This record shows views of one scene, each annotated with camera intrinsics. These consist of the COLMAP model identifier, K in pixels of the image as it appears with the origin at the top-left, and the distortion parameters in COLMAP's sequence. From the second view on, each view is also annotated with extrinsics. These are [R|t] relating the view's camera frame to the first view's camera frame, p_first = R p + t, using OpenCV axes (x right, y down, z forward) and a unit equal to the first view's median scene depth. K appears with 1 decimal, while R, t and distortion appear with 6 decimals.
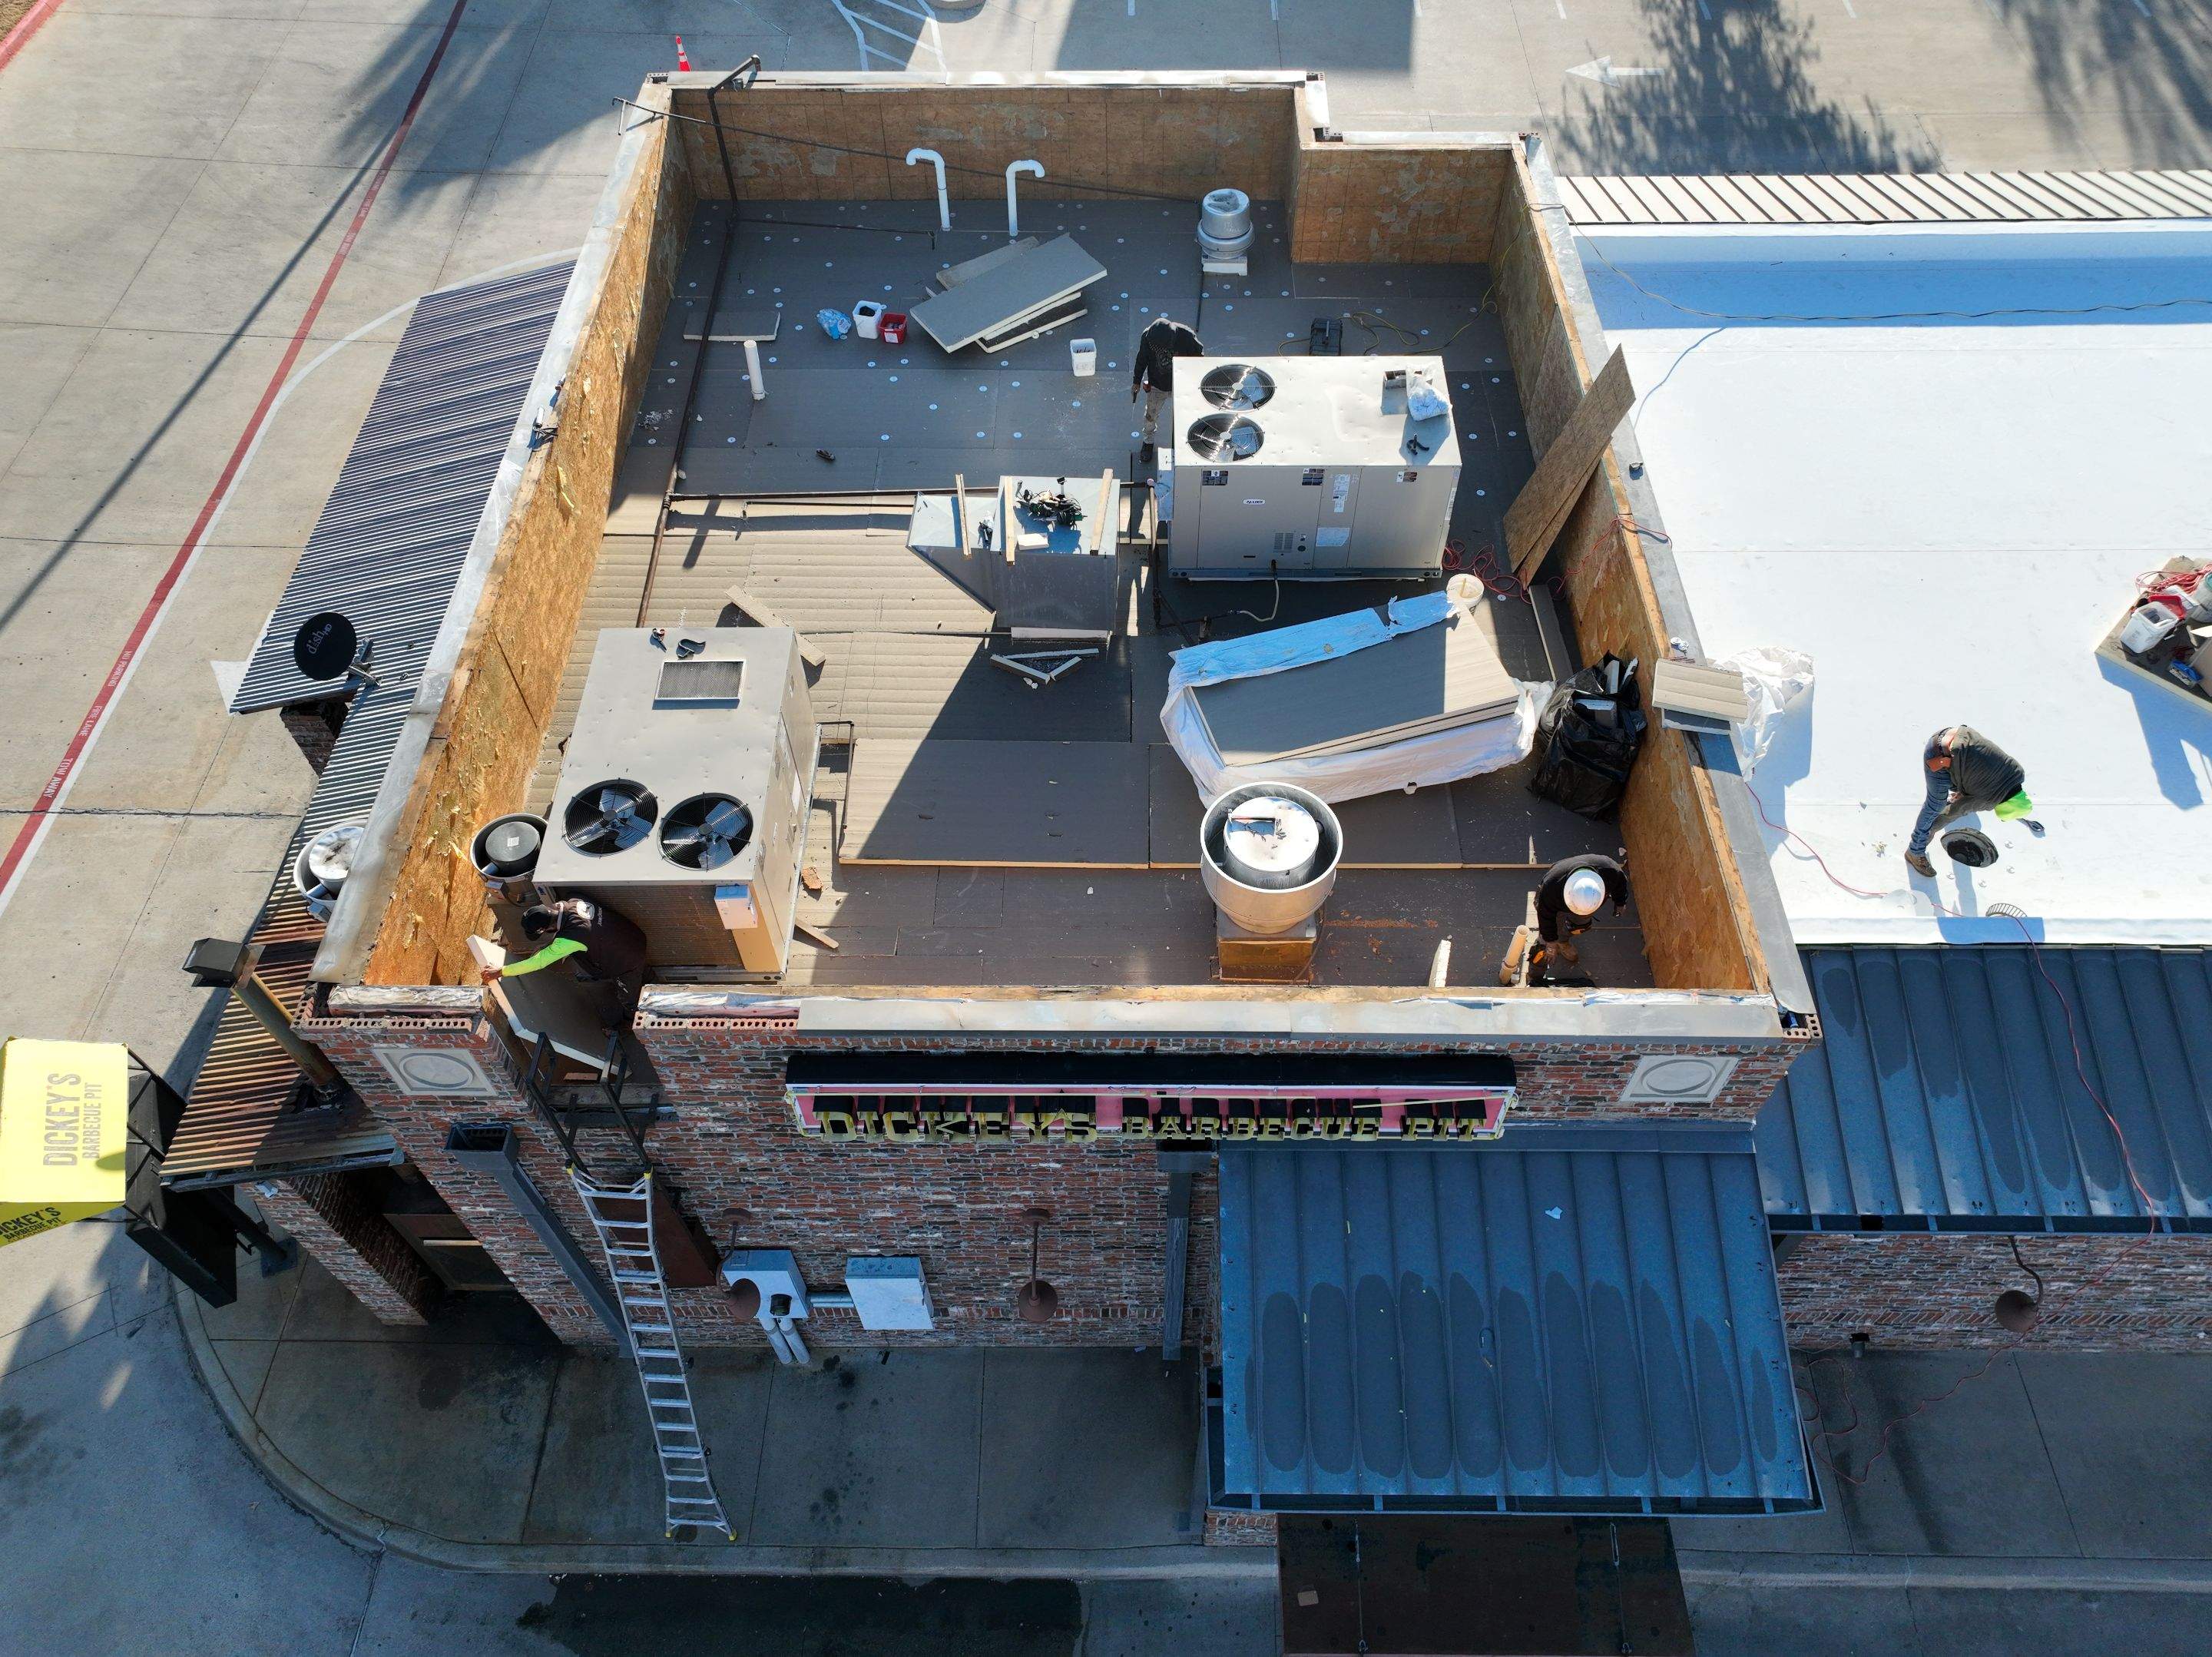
lens RADIAL K [[1558.1, 0, 1107.6], [0, 1558.1, 824.6], [0, 0, 1]] dist [-0.001955, 0.021341]
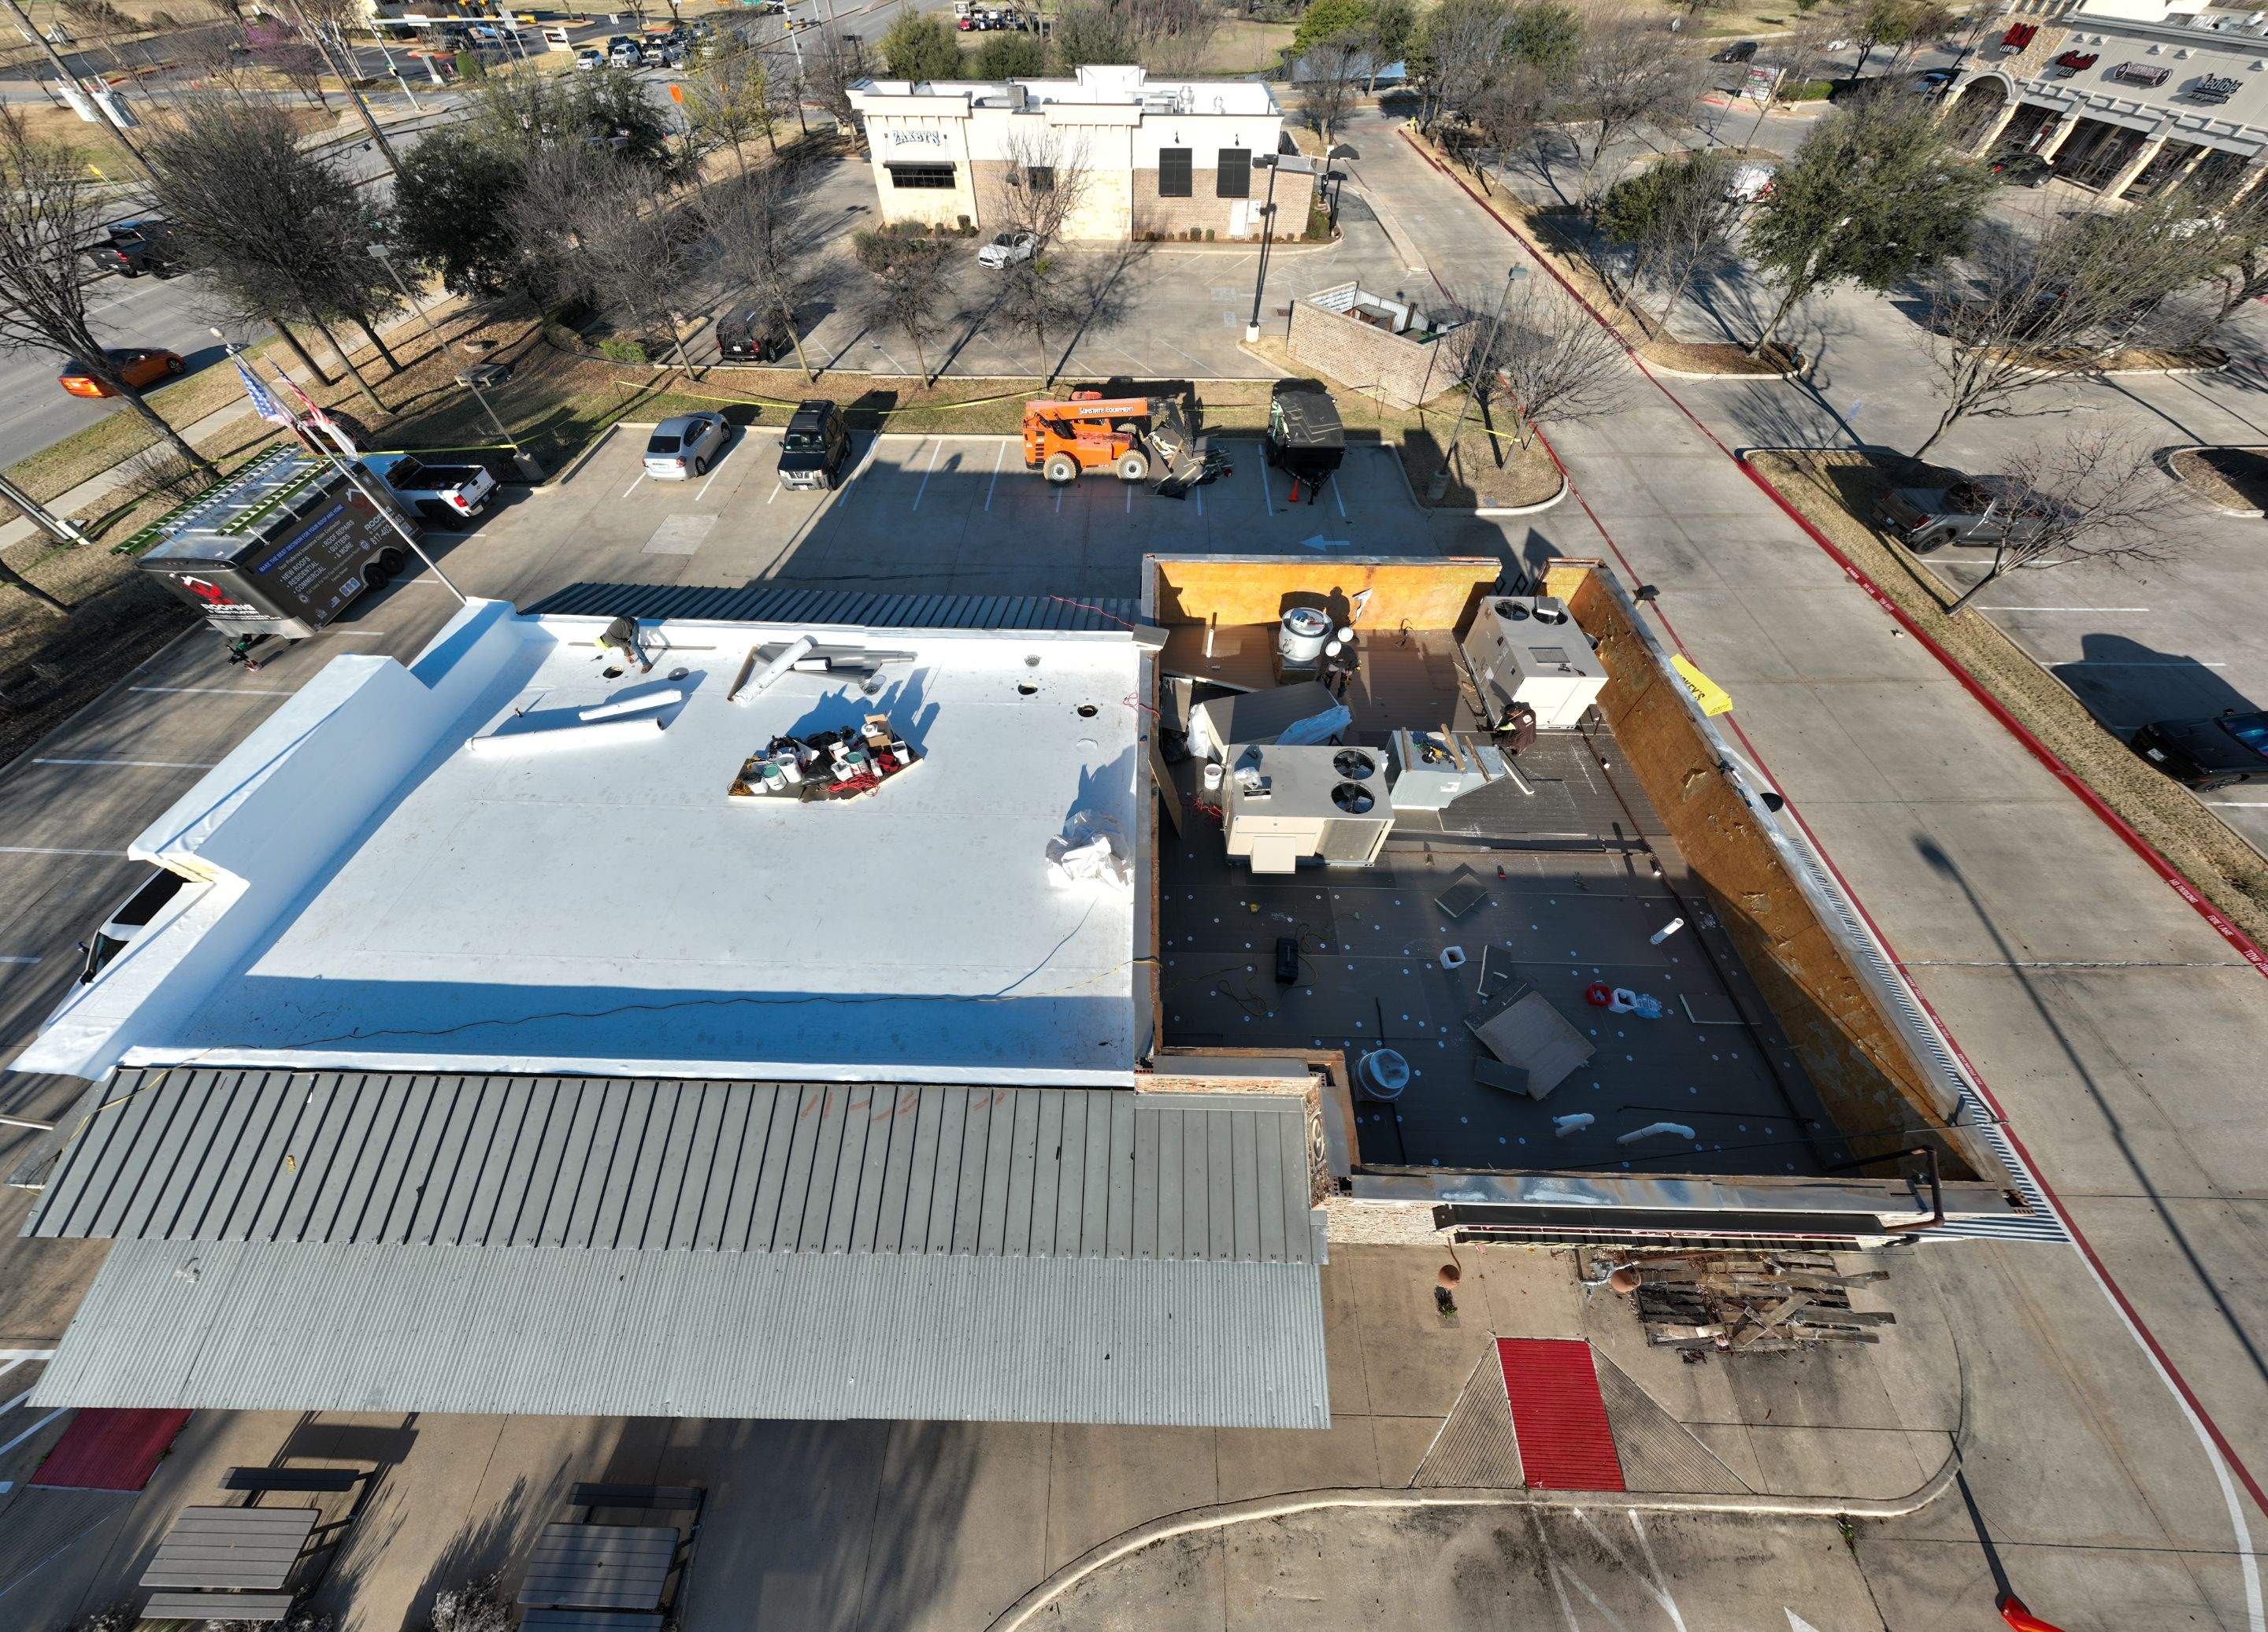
lens RADIAL K [[666.9, 0, 1134.0], [0, 666.9, 834.4], [0, 0, 1]] dist [0.002916, -0.000152]
pose [[-0.999904, -0.009460, 0.010087, 0.333649], [0.012408, -0.291638, 0.956448, -1.044145], [-0.006106, 0.956482, 0.291727, 0.846251]]
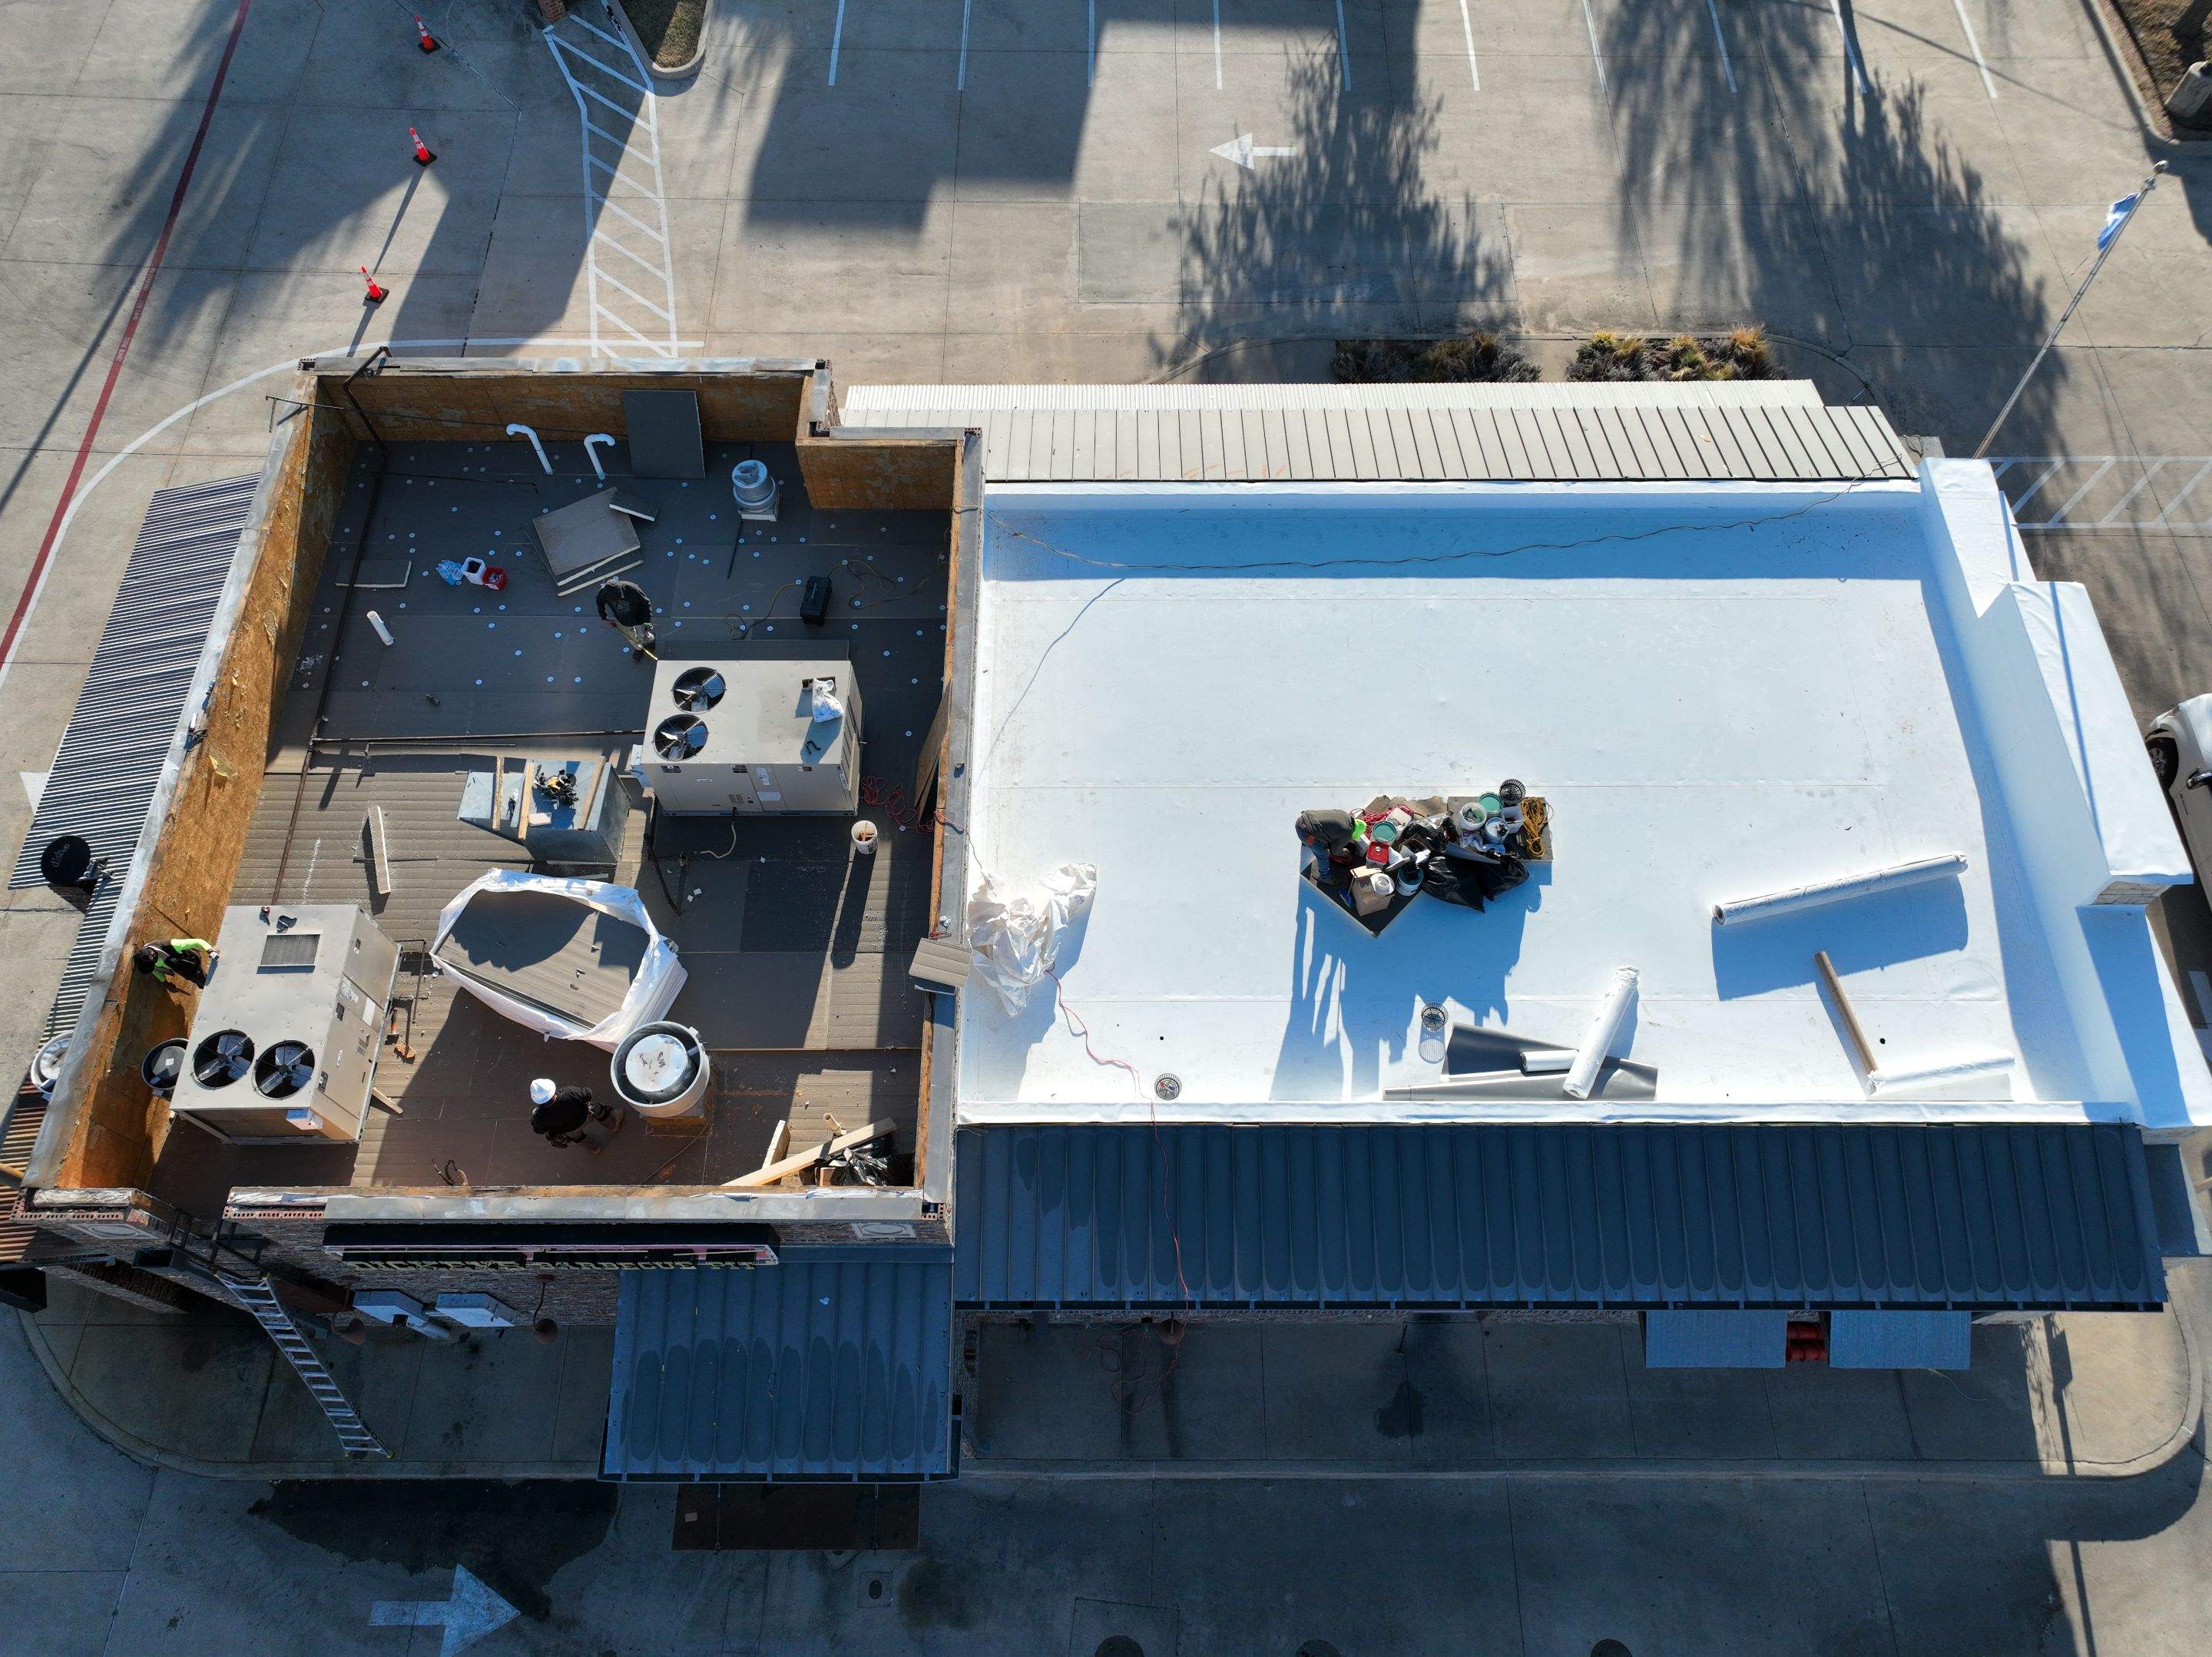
lens RADIAL K [[1558.1, 0, 1106.0], [0, 1558.1, 823.5], [0, 0, 1]] dist [-0.001955, 0.021341]
pose [[0.999940, -0.003906, 0.010264, 0.447224], [0.002237, 0.987464, 0.157826, -0.393386], [-0.010752, -0.157793, 0.987414, -0.416467]]
